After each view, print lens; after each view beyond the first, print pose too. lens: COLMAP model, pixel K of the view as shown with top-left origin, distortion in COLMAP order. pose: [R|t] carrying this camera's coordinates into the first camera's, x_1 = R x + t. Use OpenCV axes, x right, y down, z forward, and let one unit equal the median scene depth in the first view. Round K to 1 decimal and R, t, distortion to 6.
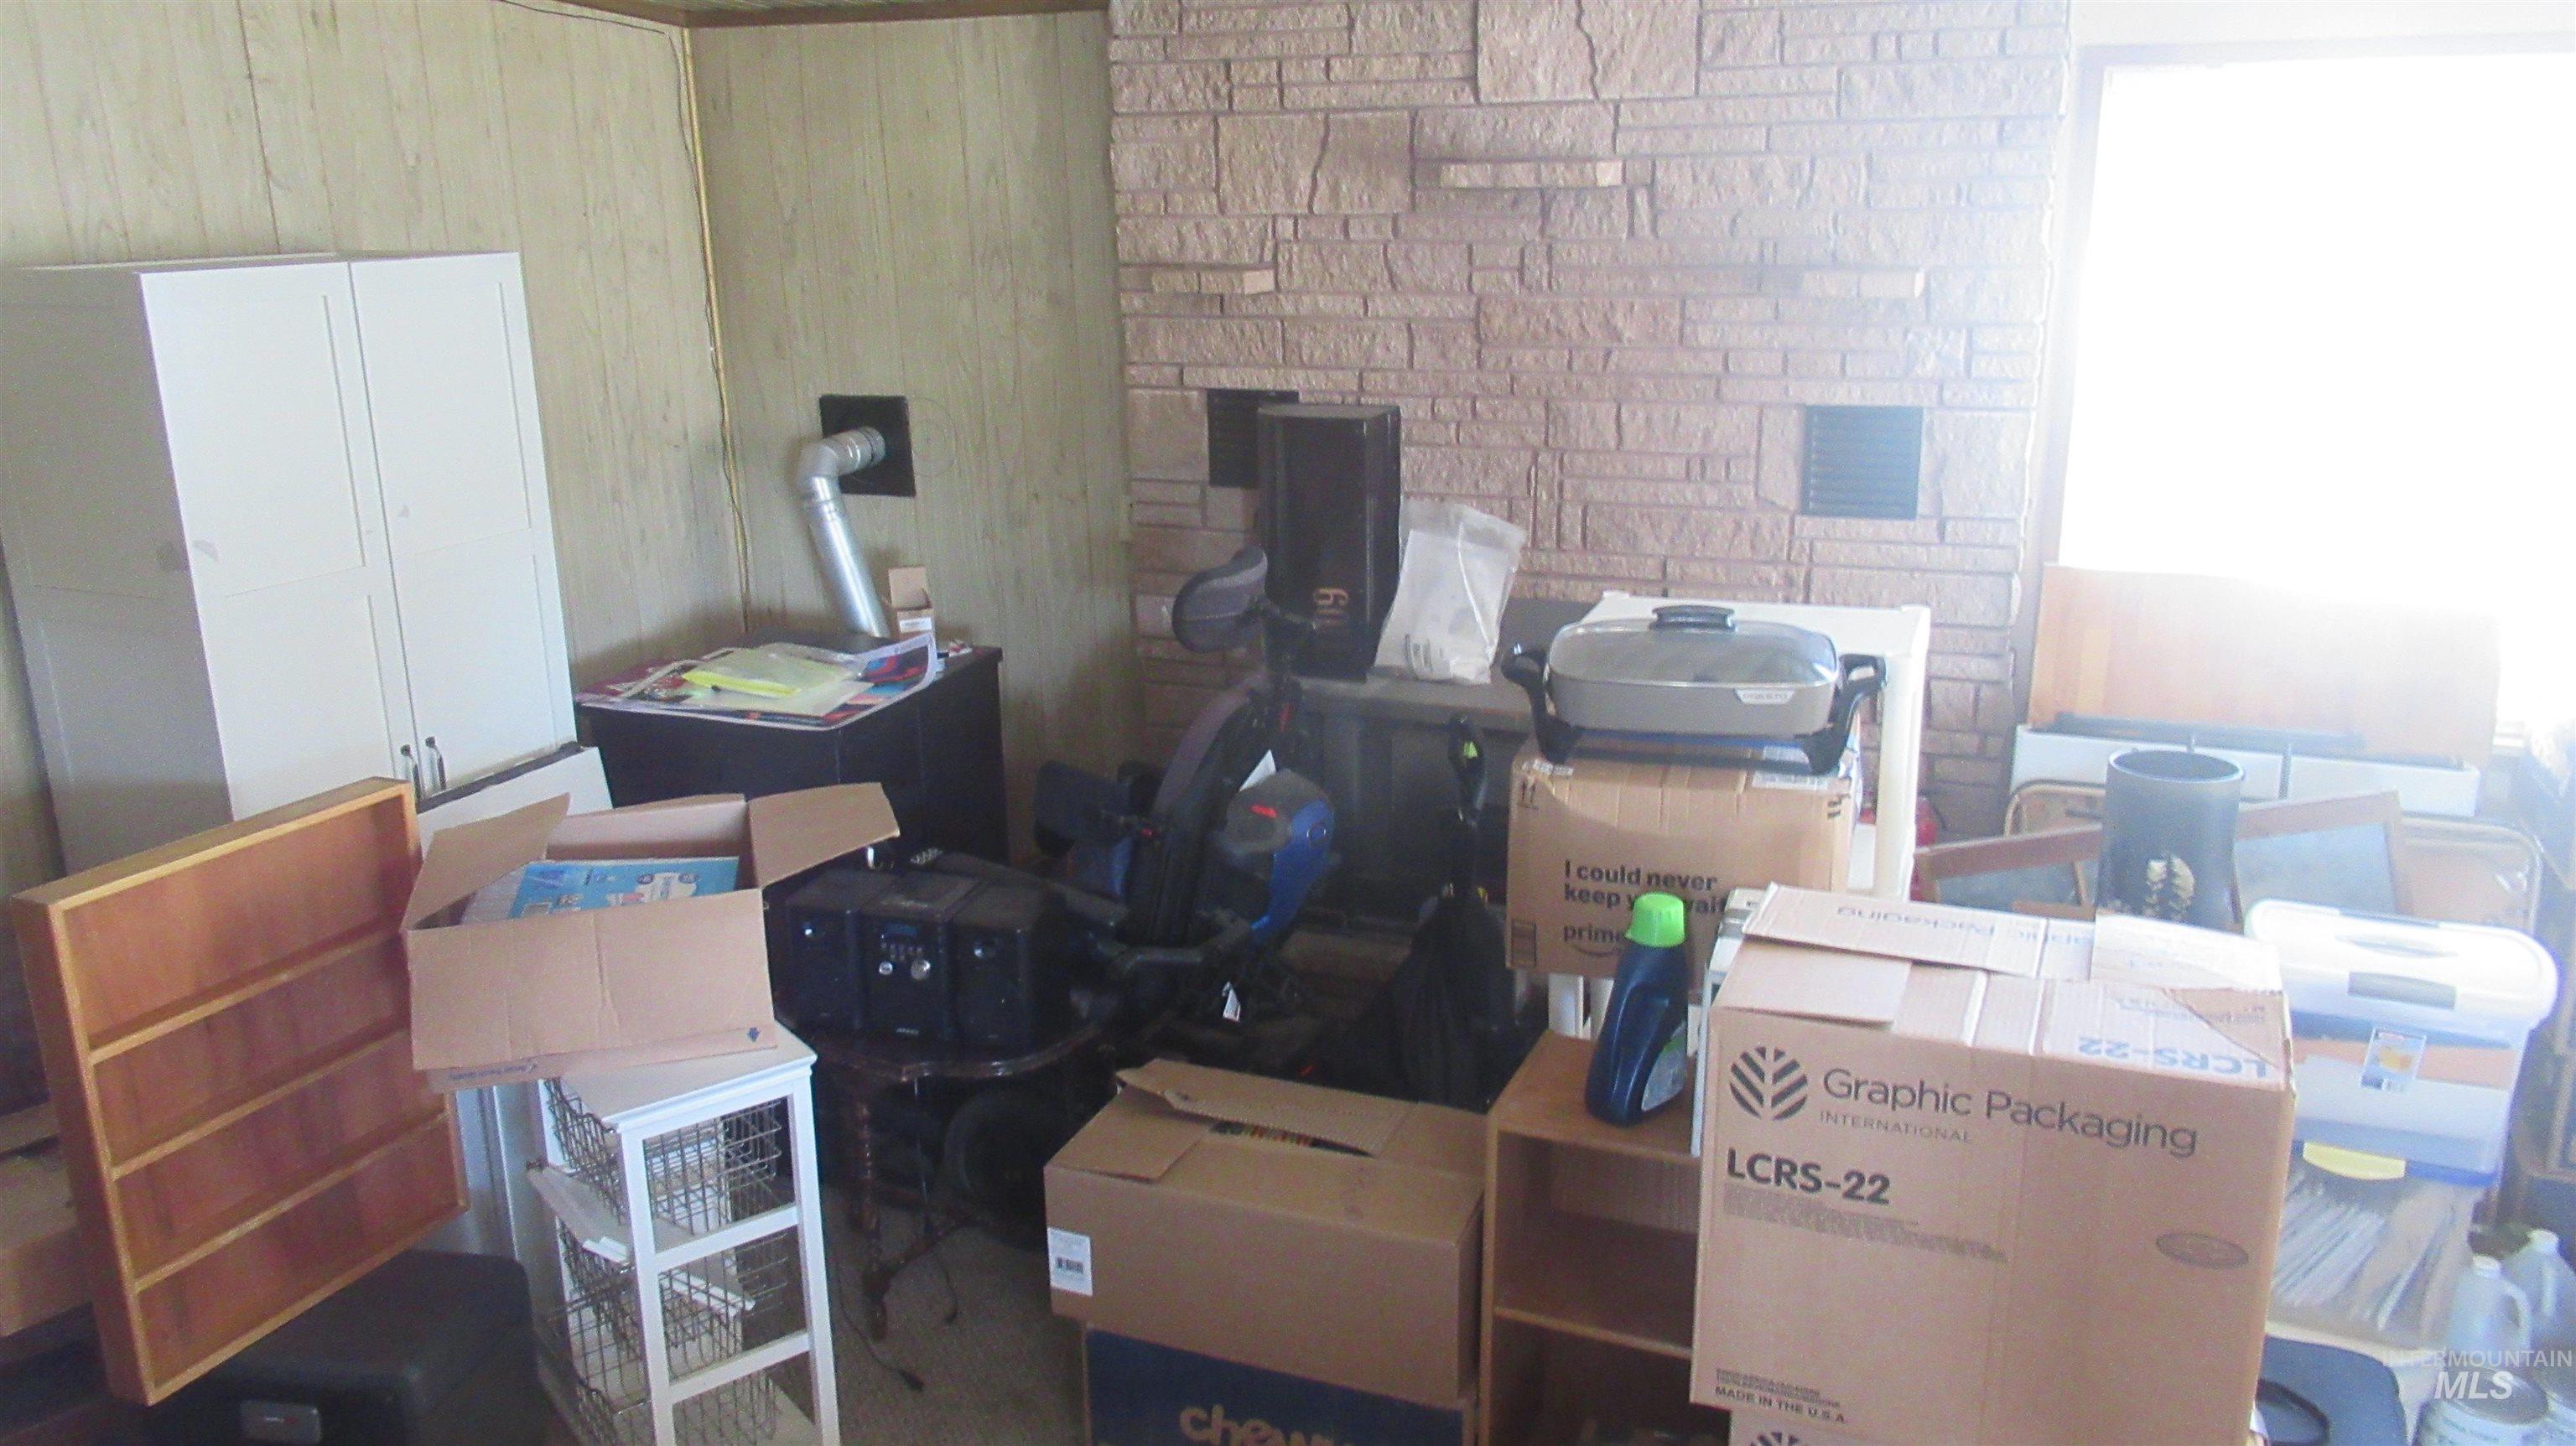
lens RADIAL K [[1922.4, 0, 1269.4], [0, 1922.4, 731.8], [0, 0, 1]] dist [0.002114, -0.008791]
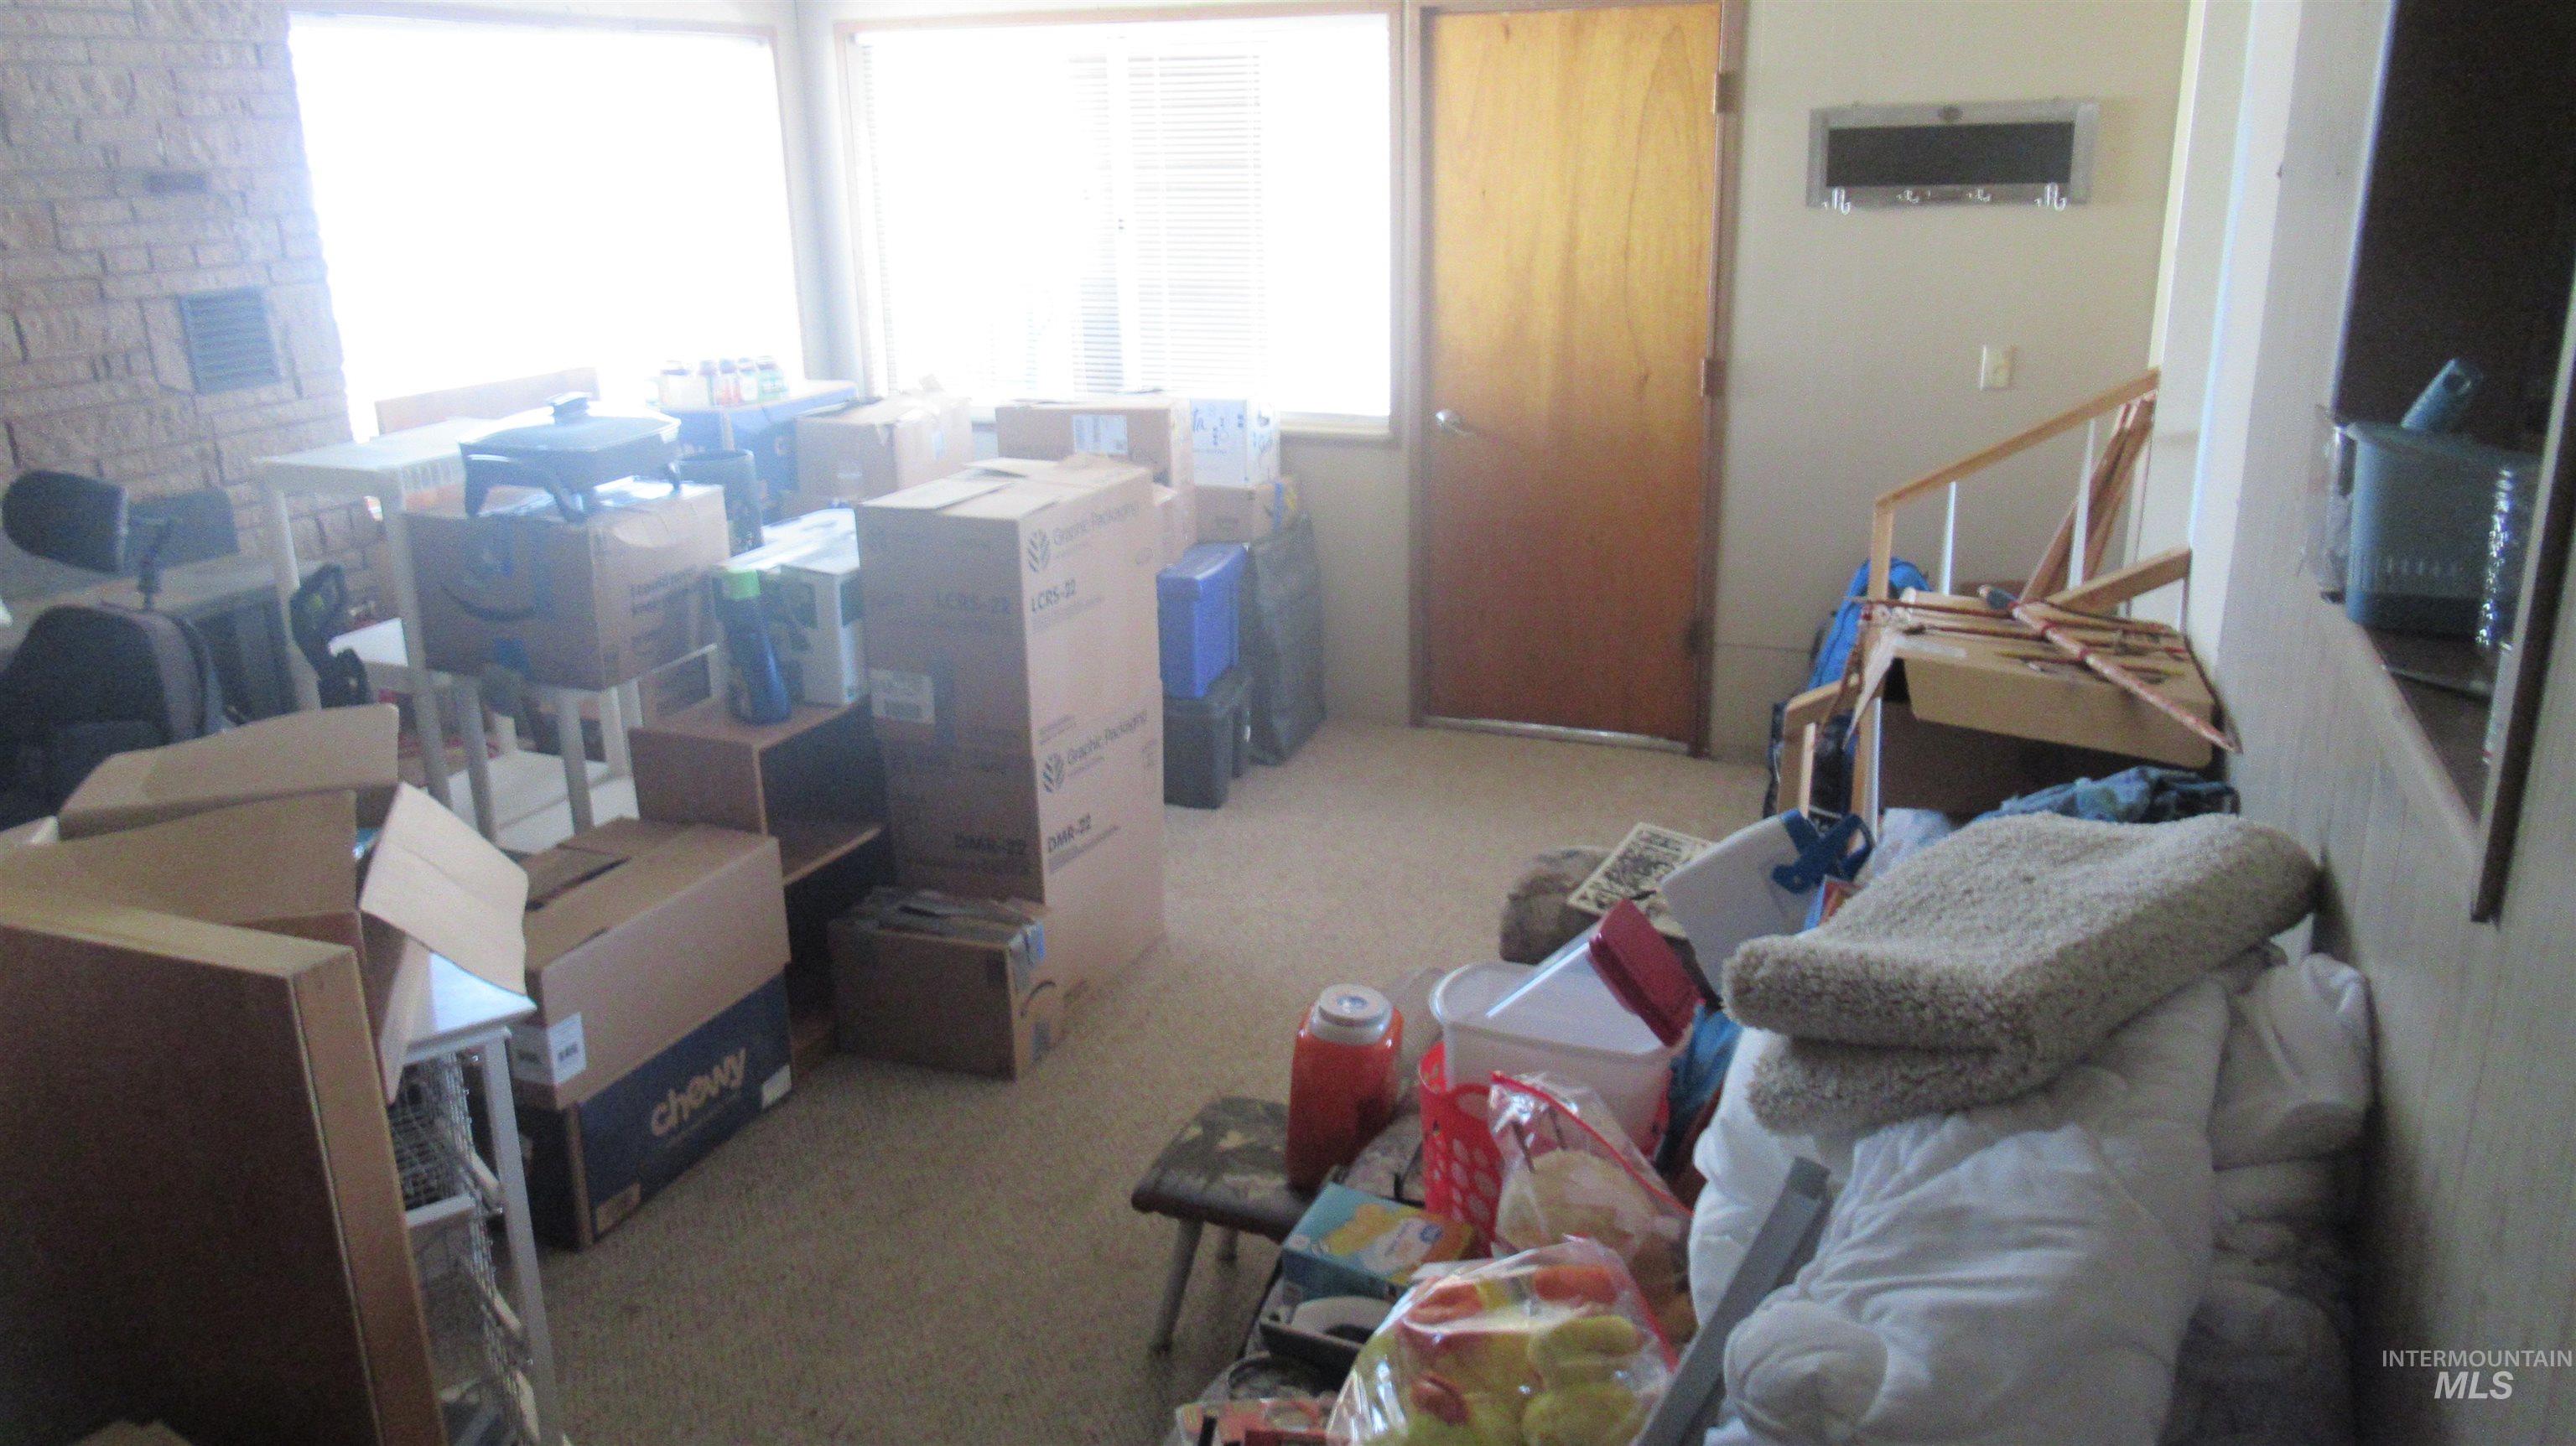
lens RADIAL K [[1922.4, 0, 1269.4], [0, 1922.4, 731.8], [0, 0, 1]] dist [0.002114, -0.008791]
pose [[-0.007542, -0.280454, 0.959838, -0.872207], [0.295299, 0.916433, 0.270092, -0.052061], [-0.955375, 0.285476, 0.075906, 0.384331]]
